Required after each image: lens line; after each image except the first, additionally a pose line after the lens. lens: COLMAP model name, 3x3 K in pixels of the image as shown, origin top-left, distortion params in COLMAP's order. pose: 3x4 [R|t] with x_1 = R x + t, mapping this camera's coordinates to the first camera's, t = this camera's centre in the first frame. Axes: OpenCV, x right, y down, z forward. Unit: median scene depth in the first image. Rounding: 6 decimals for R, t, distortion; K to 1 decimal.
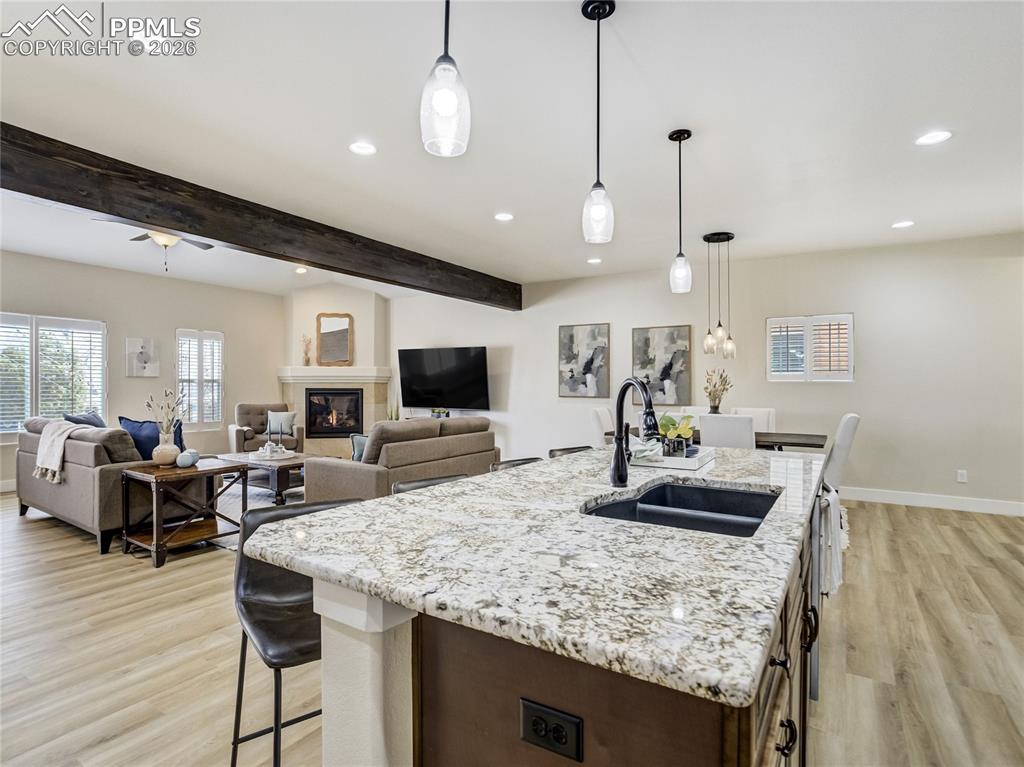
lens RADIAL K [[547.7, 0, 506.9], [0, 547.7, 383.0], [0, 0, 1]] dist [0.001085, 0.000701]
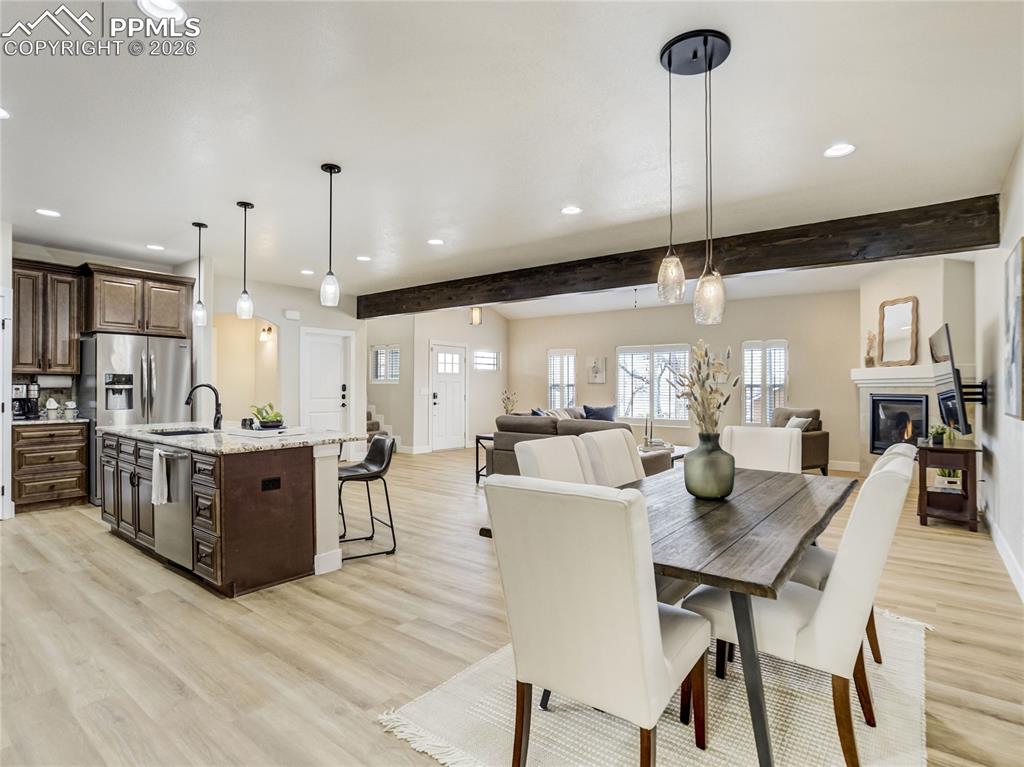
lens RADIAL K [[547.7, 0, 506.9], [0, 547.7, 383.0], [0, 0, 1]] dist [0.001085, 0.000701]
pose [[-0.149384, -0.008724, -0.988741, 0.898516], [-0.006752, 0.999947, -0.007803, 0.003649], [0.988756, 0.005510, -0.149435, 0.983311]]
